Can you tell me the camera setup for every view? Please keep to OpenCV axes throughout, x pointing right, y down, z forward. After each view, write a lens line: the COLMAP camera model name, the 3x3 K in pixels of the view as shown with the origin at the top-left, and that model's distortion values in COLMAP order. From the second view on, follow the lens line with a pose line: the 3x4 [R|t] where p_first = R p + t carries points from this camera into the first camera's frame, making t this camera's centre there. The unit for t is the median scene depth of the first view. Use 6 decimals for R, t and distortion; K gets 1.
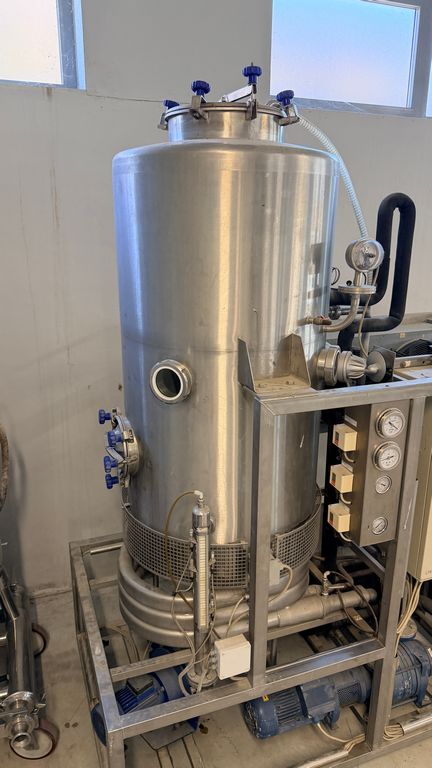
lens RADIAL K [[535.7, 0, 209.5], [0, 535.7, 388.0], [0, 0, 1]] dist [0.053906, -0.078792]
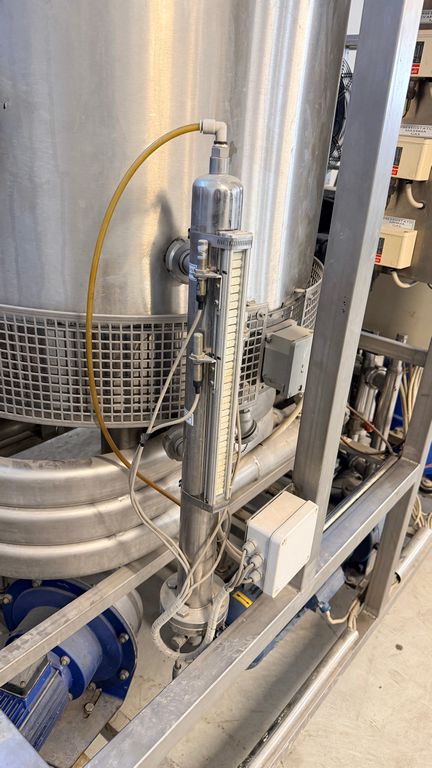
lens RADIAL K [[535.7, 0, 213.7], [0, 535.7, 378.2], [0, 0, 1]] dist [0.053906, -0.078792]
pose [[0.865174, -0.163730, 0.473991, -0.187482], [0.087605, 0.980010, 0.178620, 0.262659], [-0.493761, -0.113013, 0.862223, 0.619272]]
